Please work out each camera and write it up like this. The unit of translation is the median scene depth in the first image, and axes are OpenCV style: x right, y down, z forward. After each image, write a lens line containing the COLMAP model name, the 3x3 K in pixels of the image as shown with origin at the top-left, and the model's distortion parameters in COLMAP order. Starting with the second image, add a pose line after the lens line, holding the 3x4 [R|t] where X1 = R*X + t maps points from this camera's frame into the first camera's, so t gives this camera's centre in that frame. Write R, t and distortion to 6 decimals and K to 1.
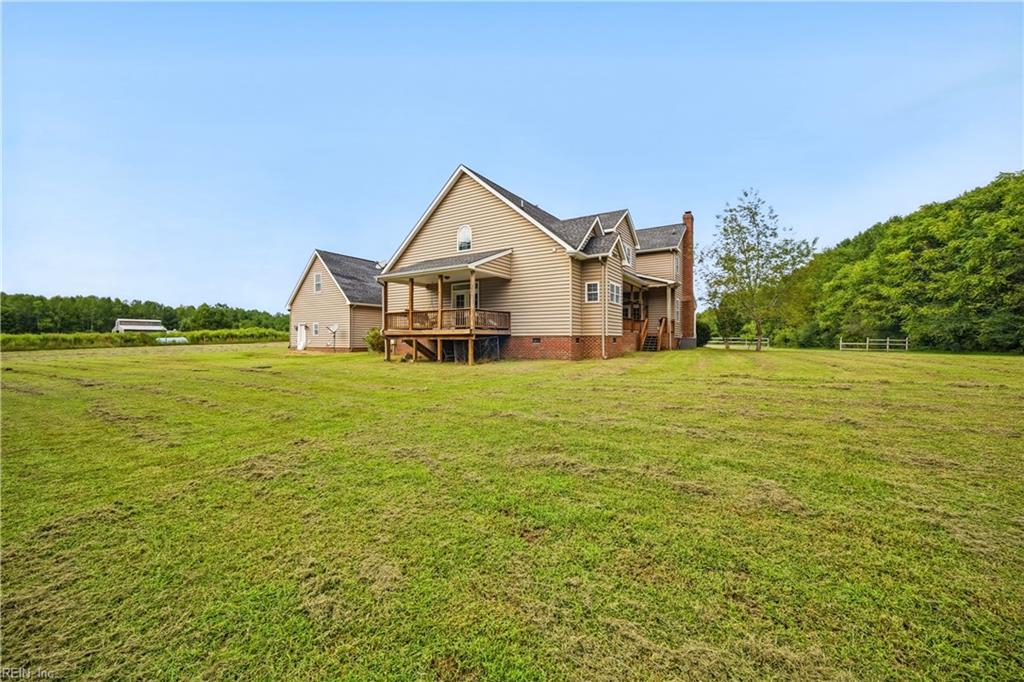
lens RADIAL K [[410.4, 0, 511.0], [0, 410.4, 341.2], [0, 0, 1]] dist [0.000023, 0.000297]
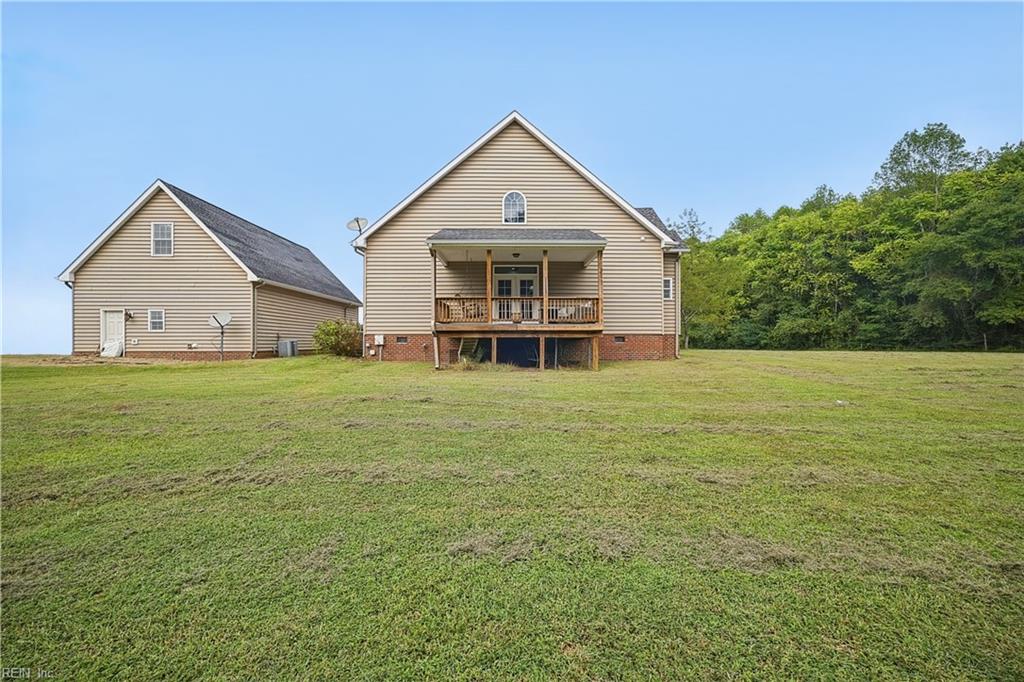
lens RADIAL K [[410.4, 0, 508.4], [0, 410.4, 341.4], [0, 0, 1]] dist [0.000023, 0.000297]
pose [[0.829029, 0.000121, 0.559206, -0.545198], [0.001871, 0.999994, -0.002991, 0.004330], [-0.559203, 0.003526, 0.829023, 0.357845]]
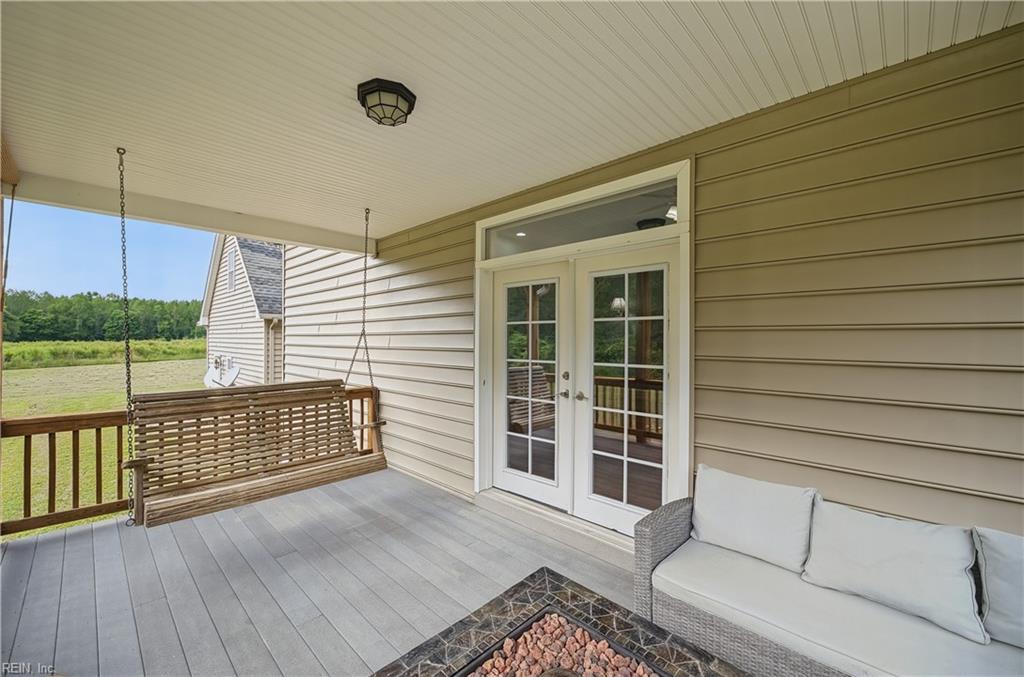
lens RADIAL K [[410.4, 0, 511.7], [0, 410.4, 341.6], [0, 0, 1]] dist [0.000023, 0.000297]
pose [[0.980263, 0.007484, -0.197554, -0.098986], [-0.006580, 0.999965, 0.005230, -0.091234], [0.197586, -0.003827, 0.980278, 0.839772]]
